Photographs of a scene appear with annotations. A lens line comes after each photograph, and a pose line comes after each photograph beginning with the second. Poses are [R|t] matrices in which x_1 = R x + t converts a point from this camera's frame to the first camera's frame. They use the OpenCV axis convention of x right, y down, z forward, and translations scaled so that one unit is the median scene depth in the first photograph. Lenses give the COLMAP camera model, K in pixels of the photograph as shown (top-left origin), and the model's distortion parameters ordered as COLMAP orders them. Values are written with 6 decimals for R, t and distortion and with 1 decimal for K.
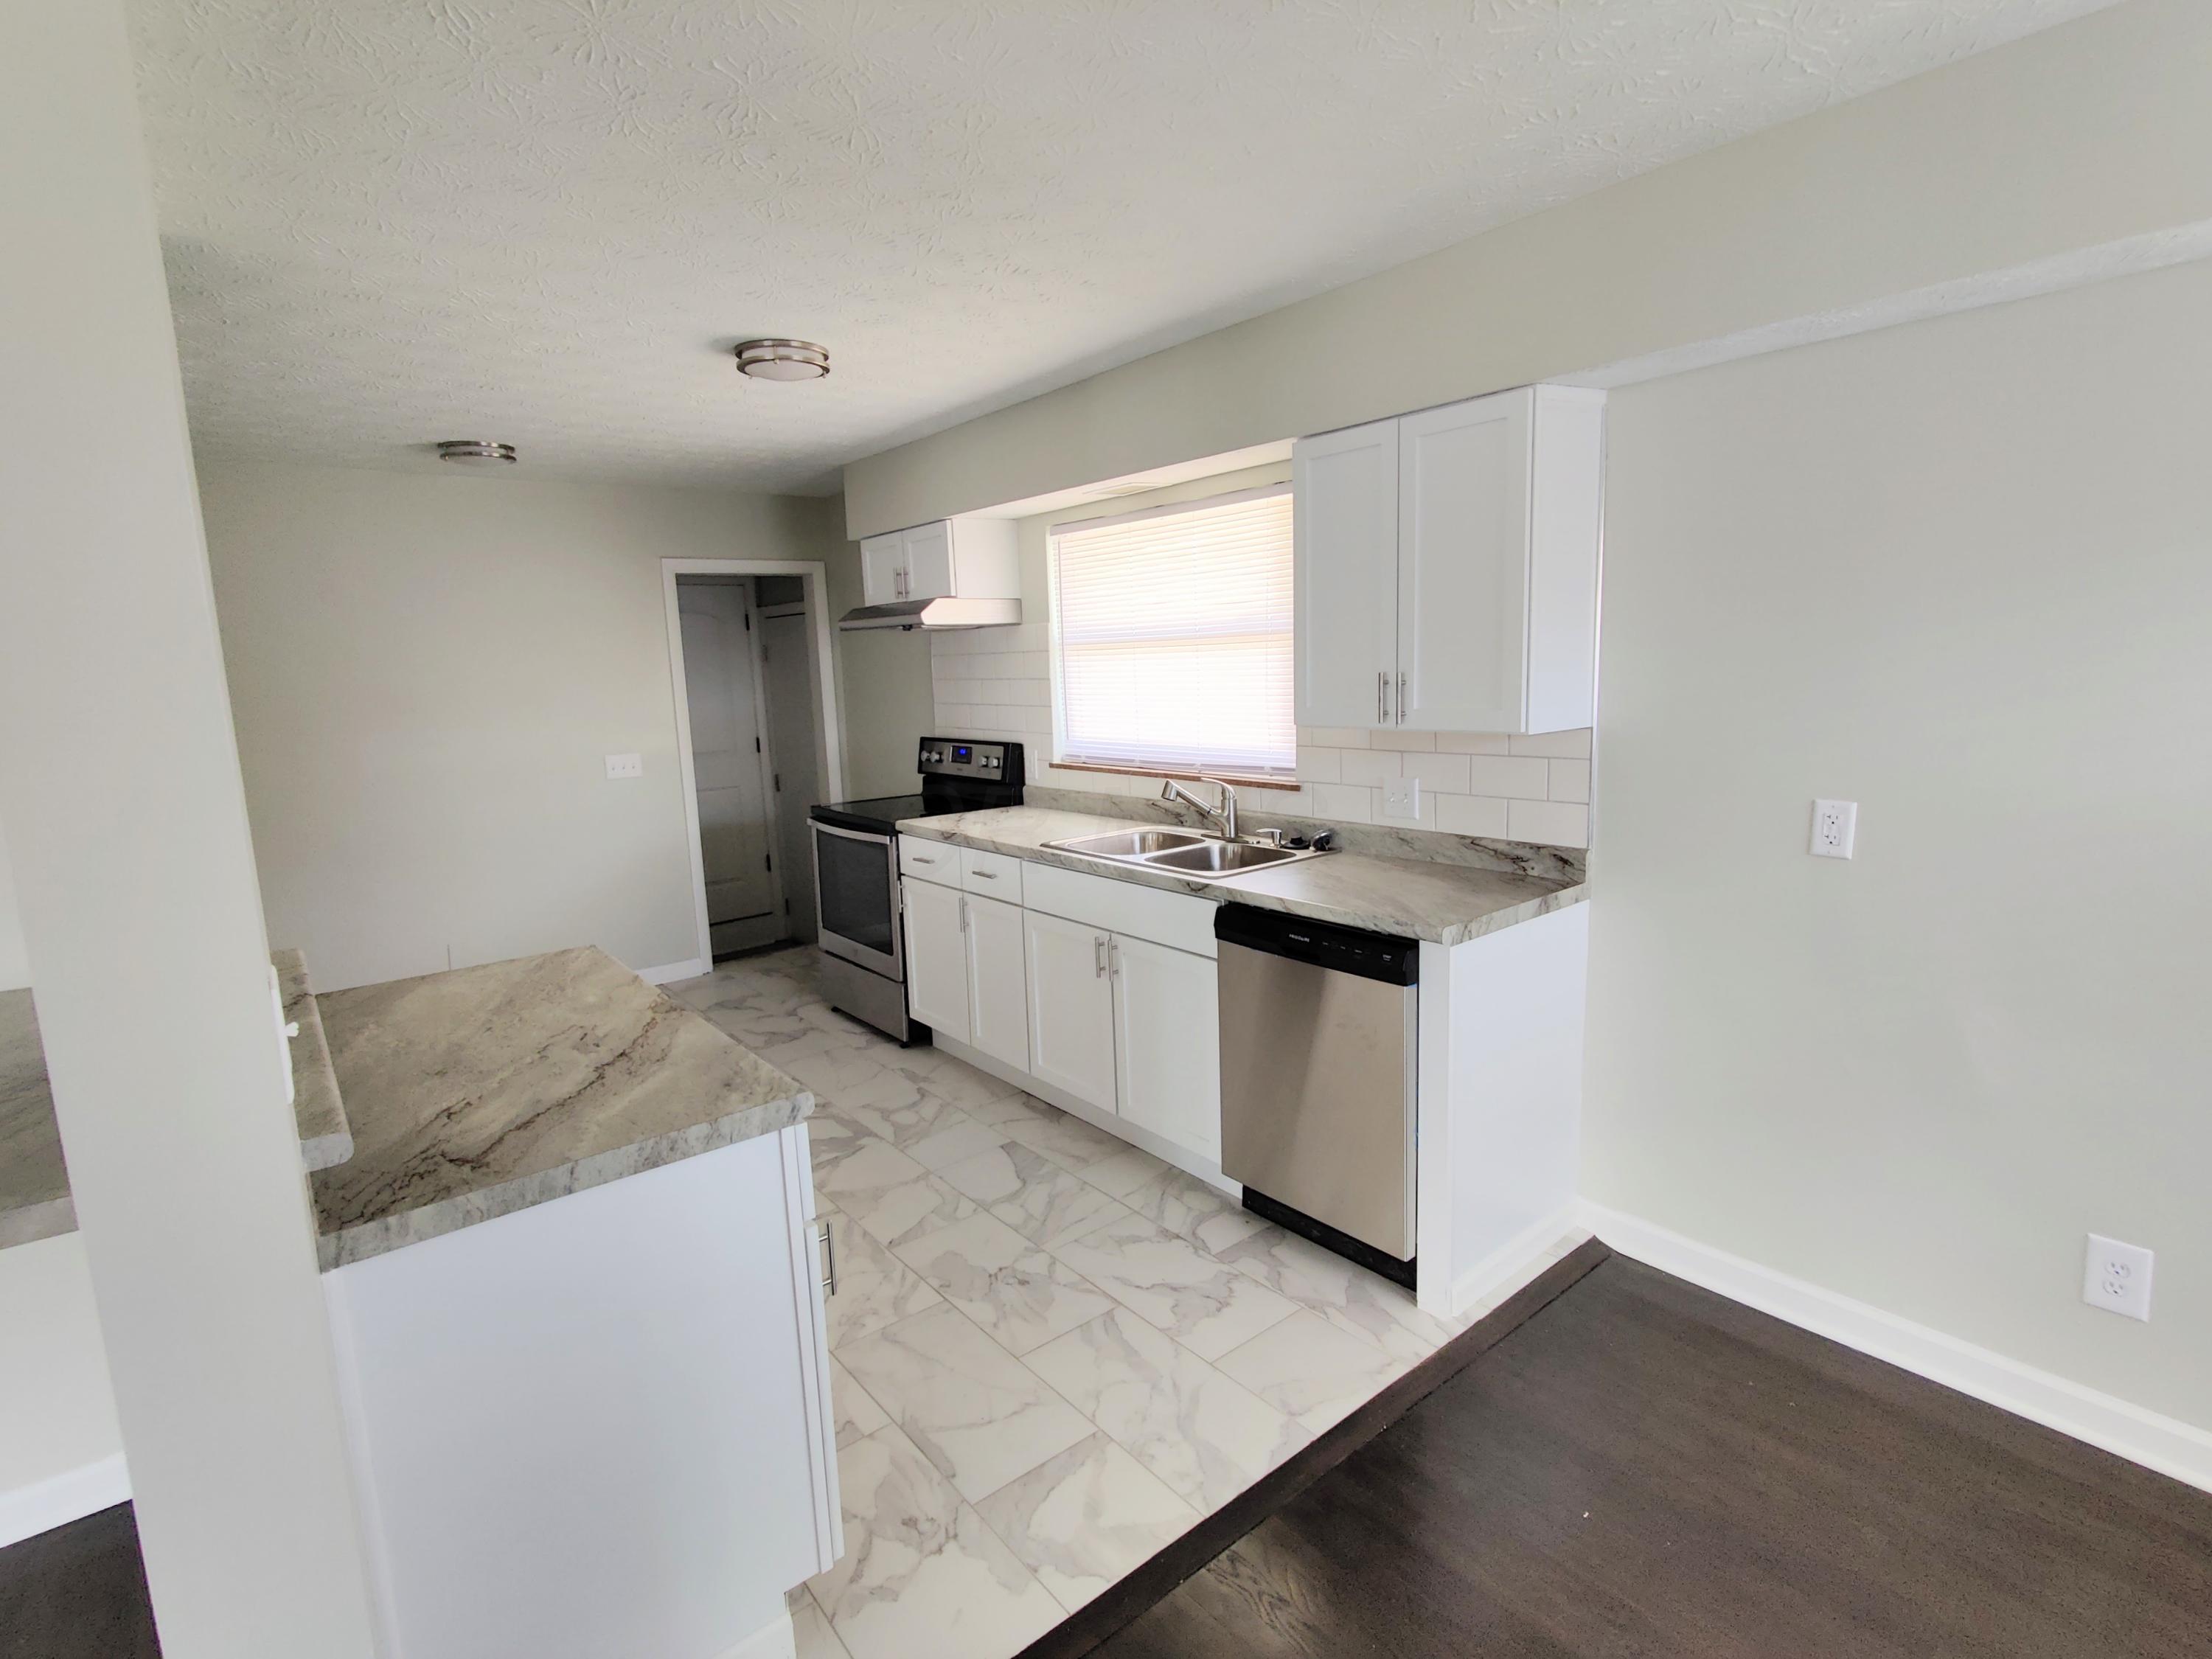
lens RADIAL K [[1088.4, 0, 1105.1], [0, 1088.4, 824.2], [0, 0, 1]] dist [0.003627, -0.000375]
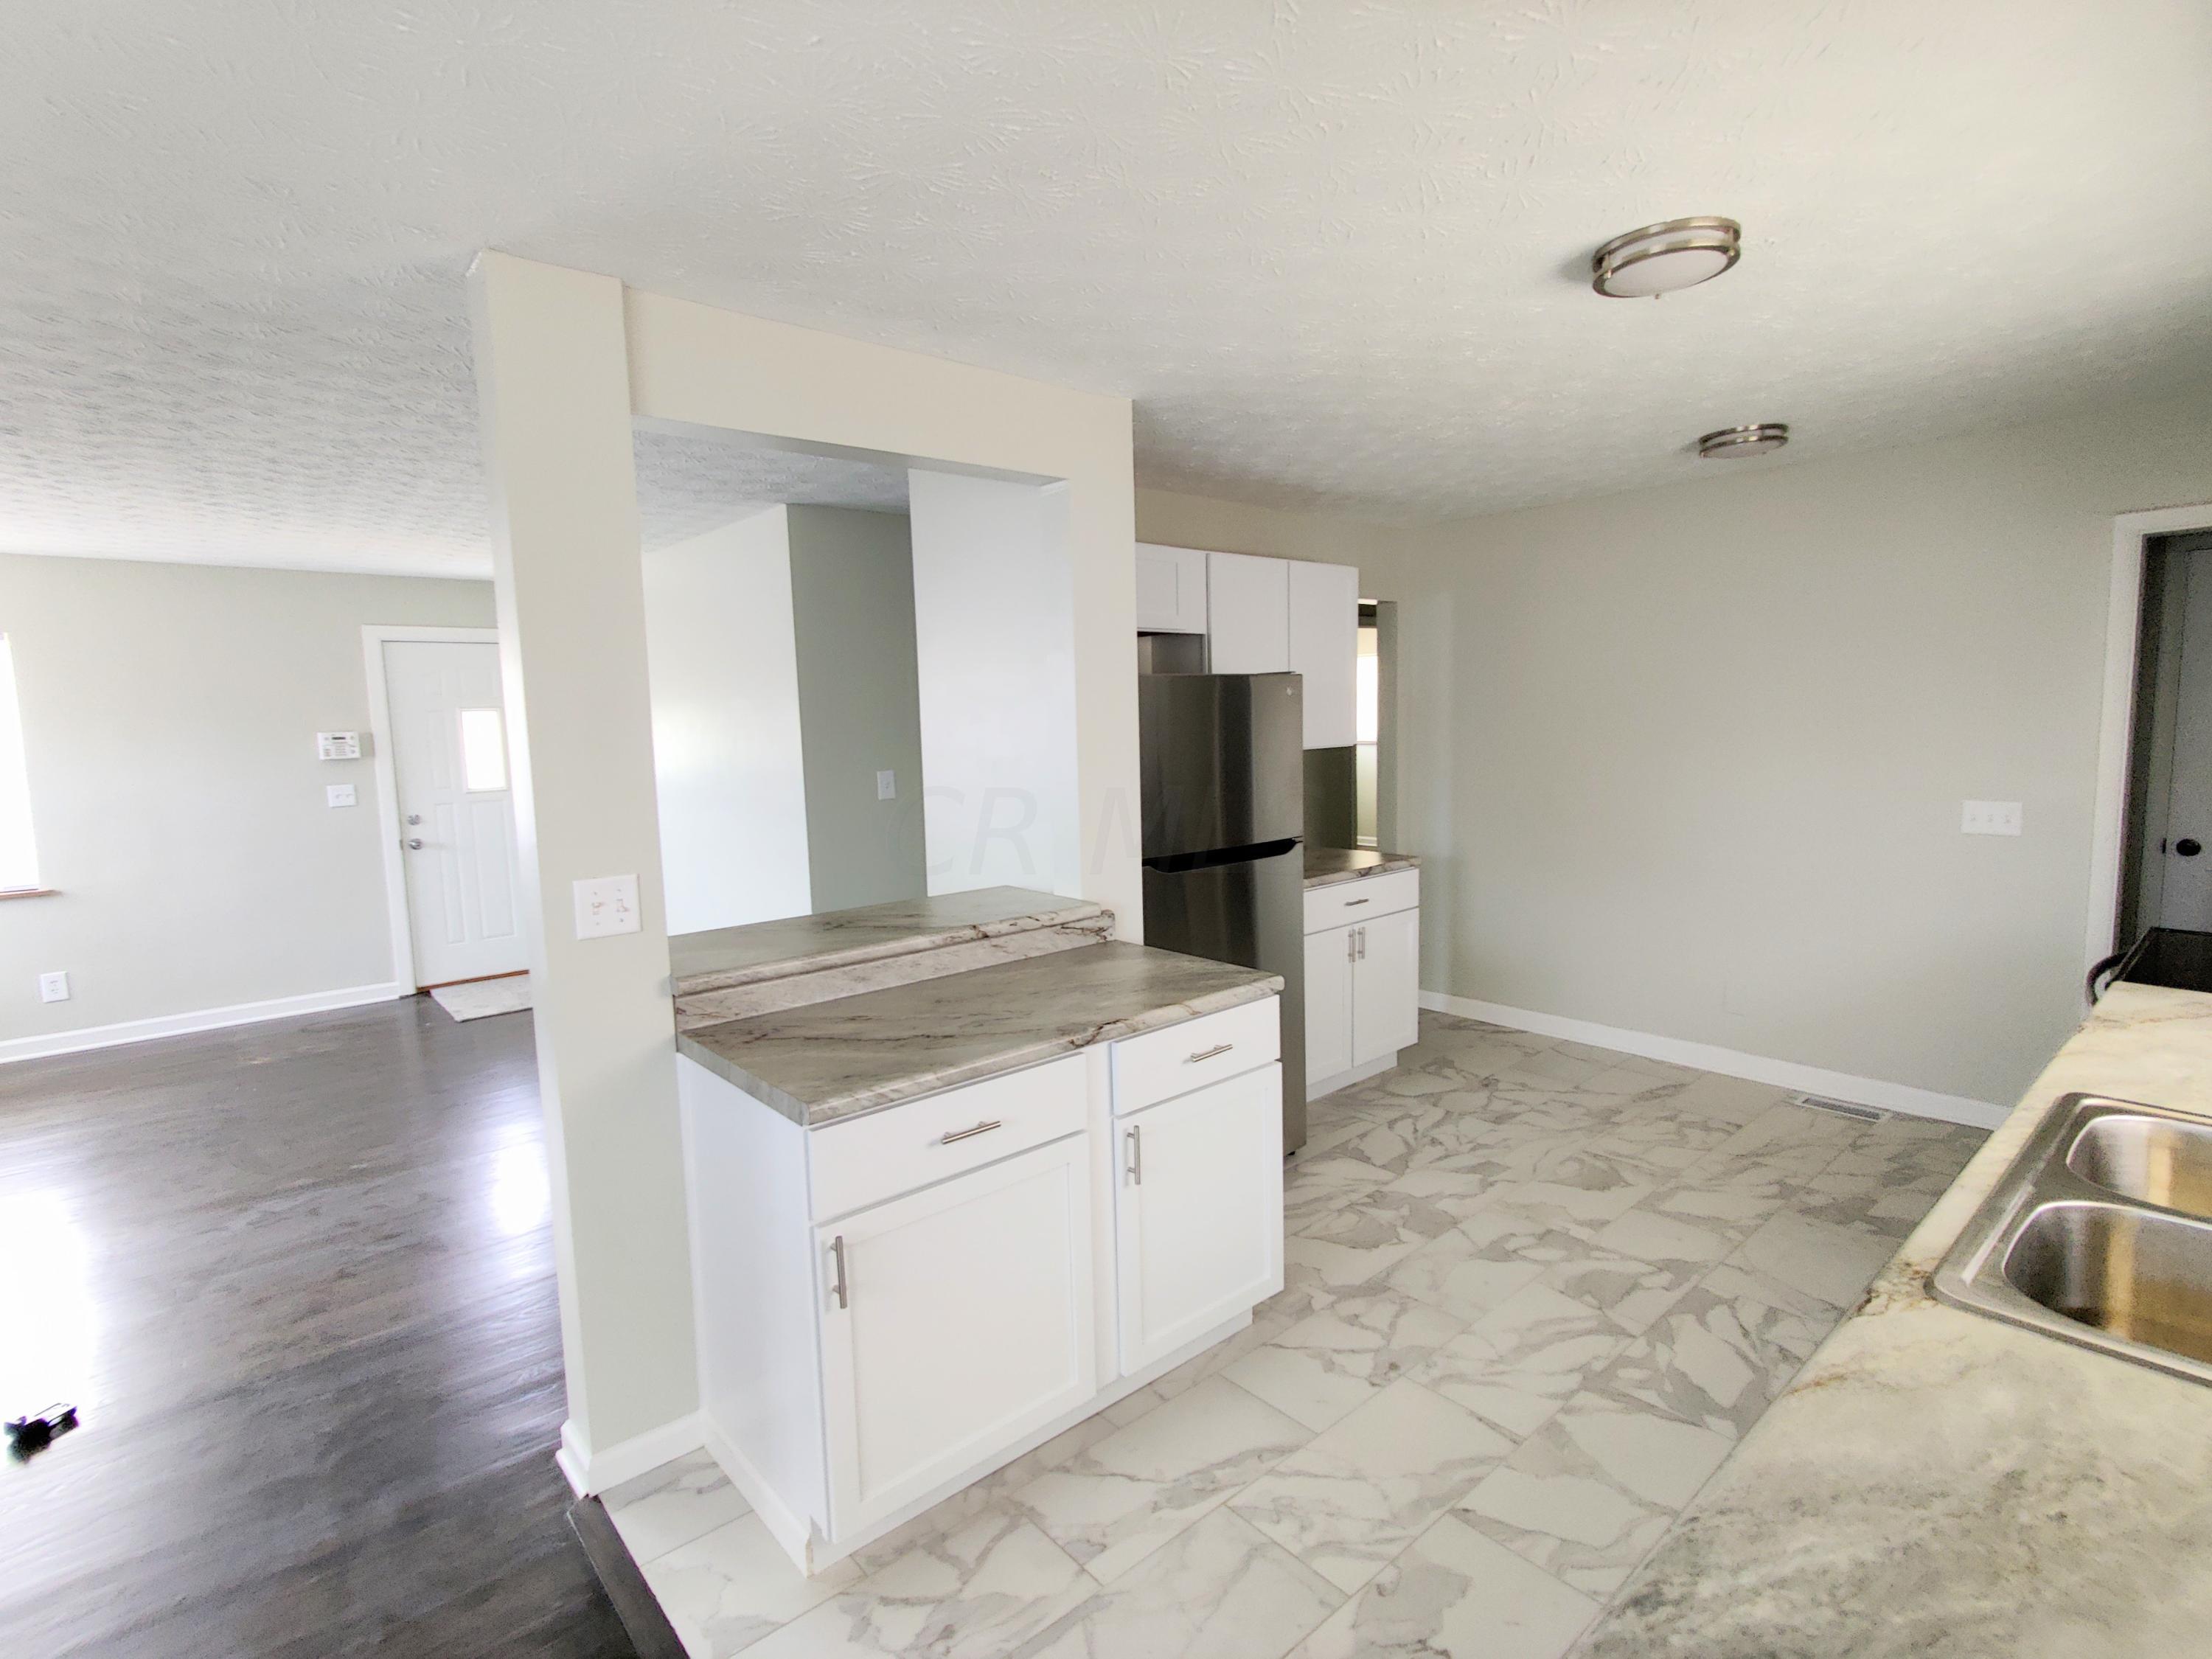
lens RADIAL K [[1088.4, 0, 1105.1], [0, 1088.4, 824.2], [0, 0, 1]] dist [0.003627, -0.000375]
pose [[0.031403, 0.139252, -0.989759, 0.460548], [-0.129051, 0.982523, 0.134140, -0.128827], [0.991141, 0.123517, 0.048825, 0.706021]]
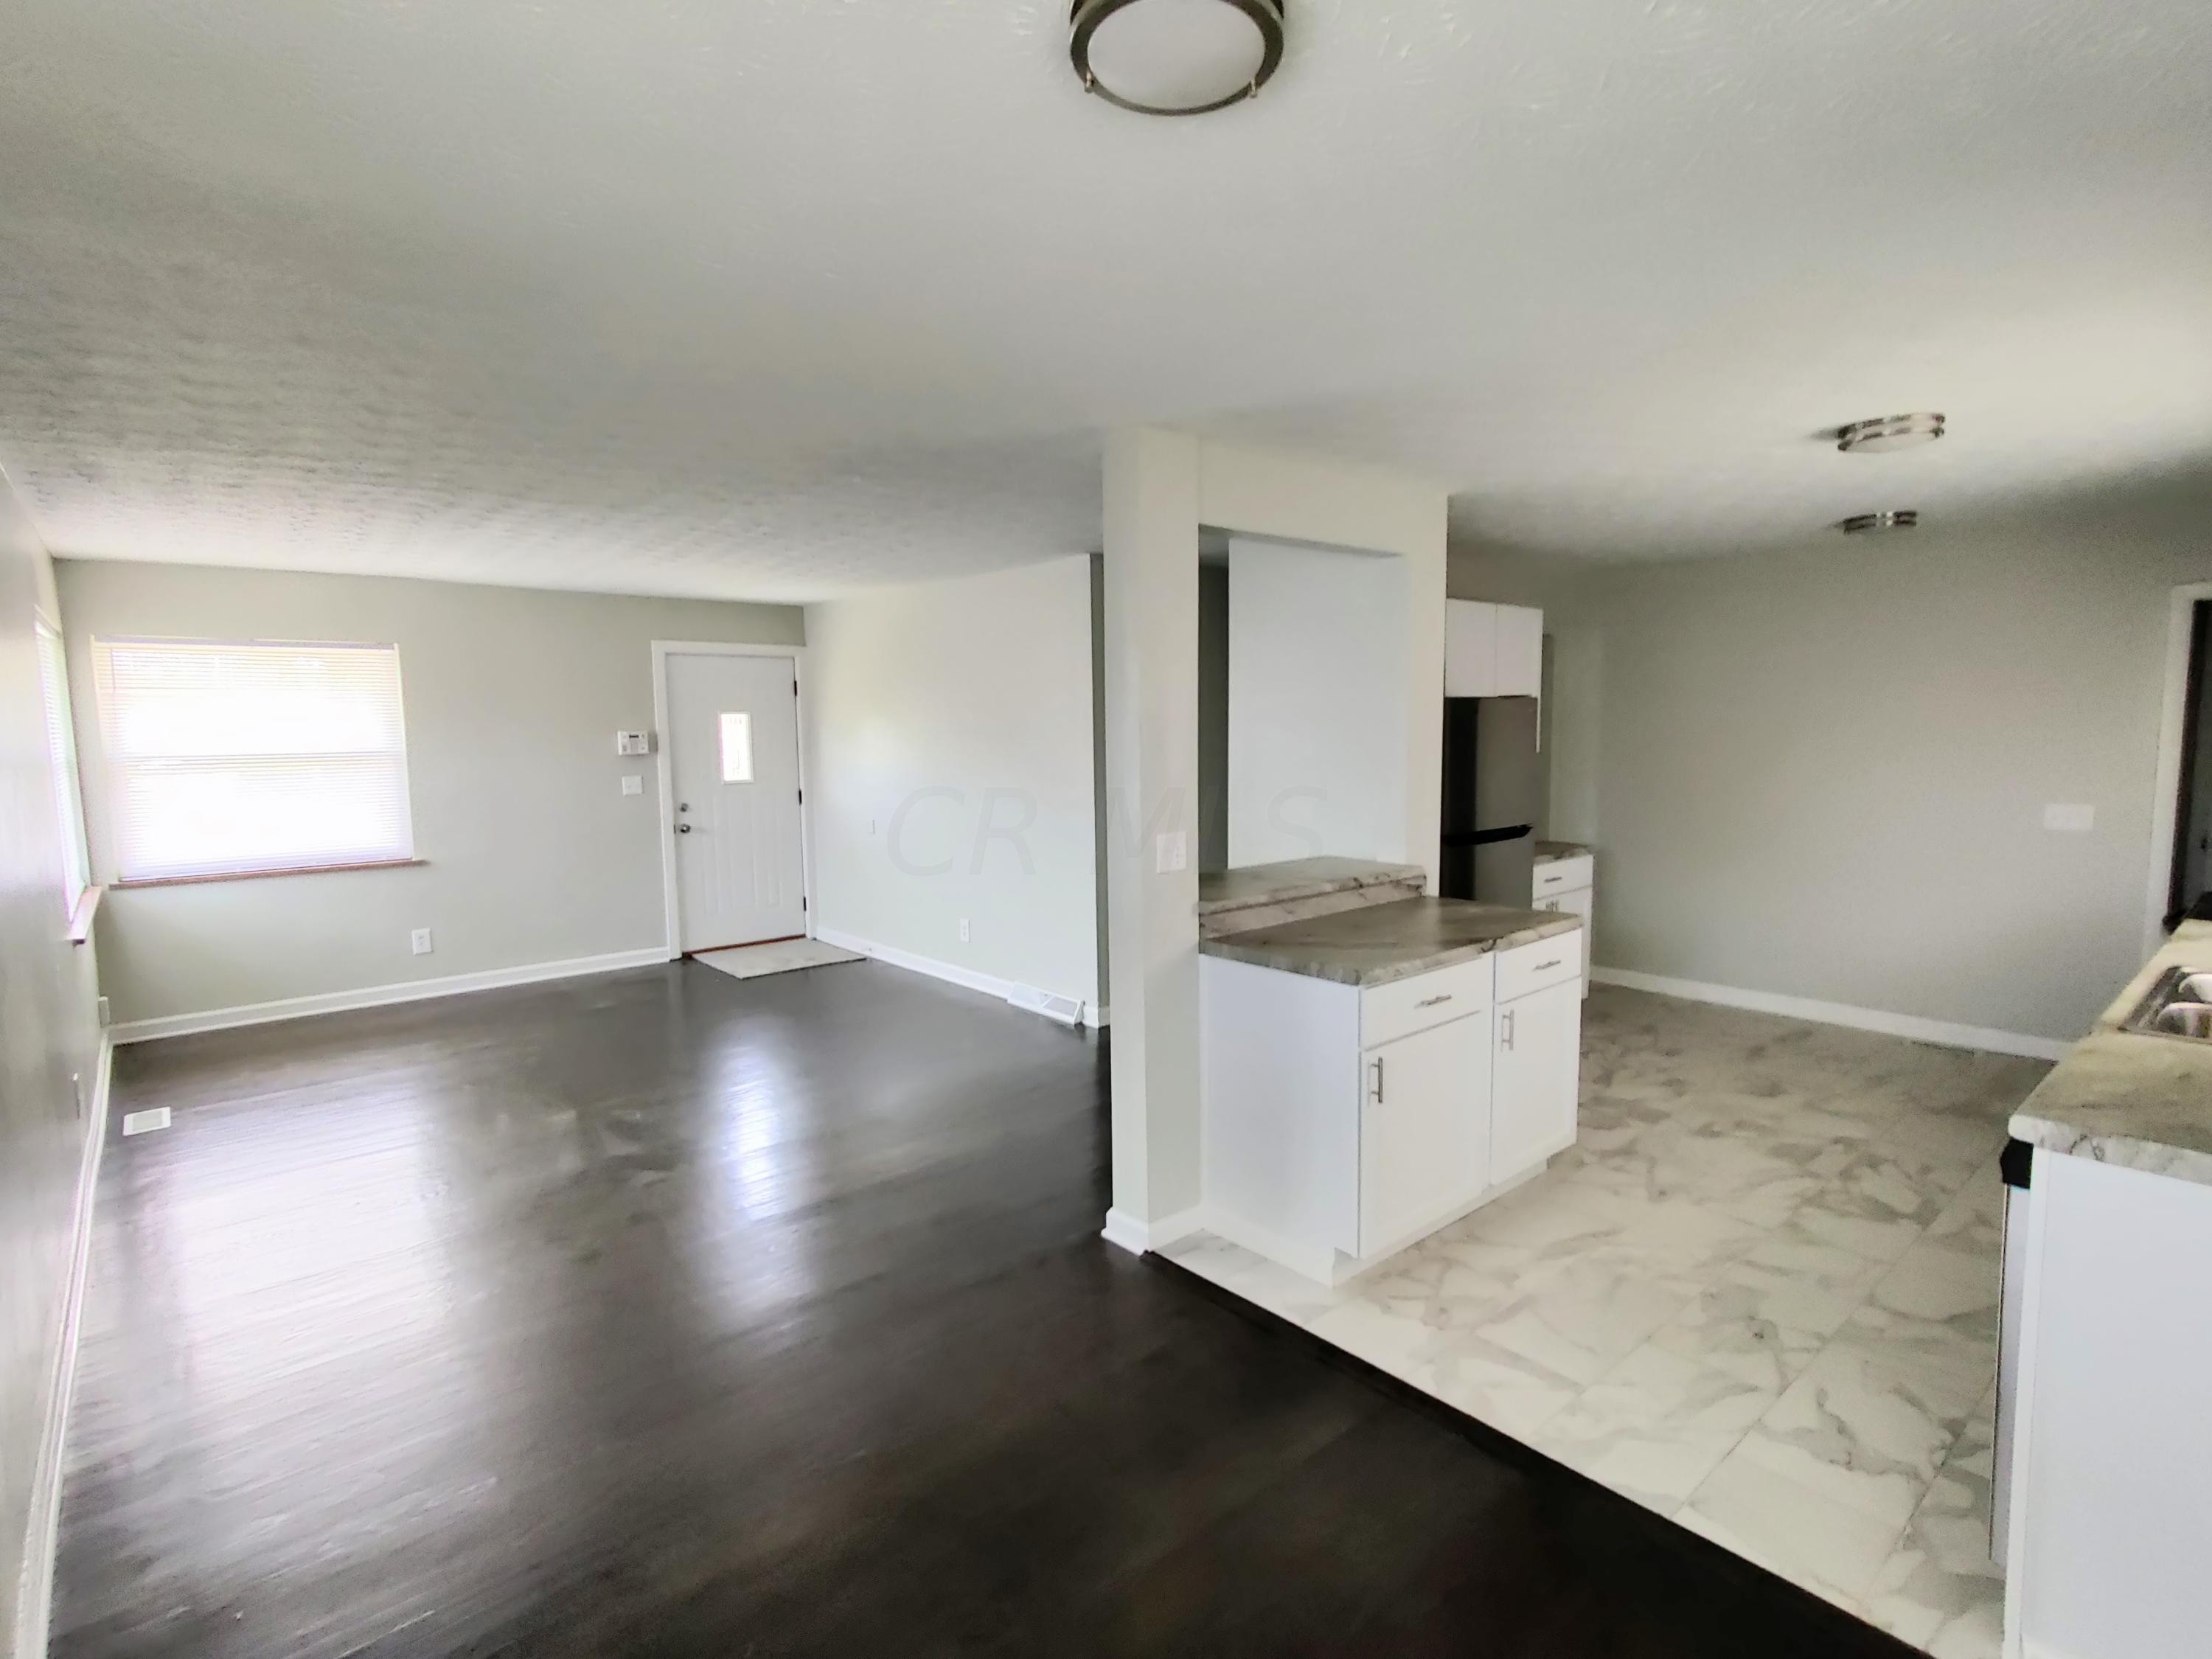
lens RADIAL K [[1104.7, 0, 1100.2], [0, 1104.7, 824.6], [0, 0, 1]] dist [-0.003123, 0.010649]
pose [[0.031630, 0.130180, -0.990986, 0.841804], [-0.144103, 0.981717, 0.124363, -0.085207], [0.989057, 0.138870, 0.049811, 0.265713]]
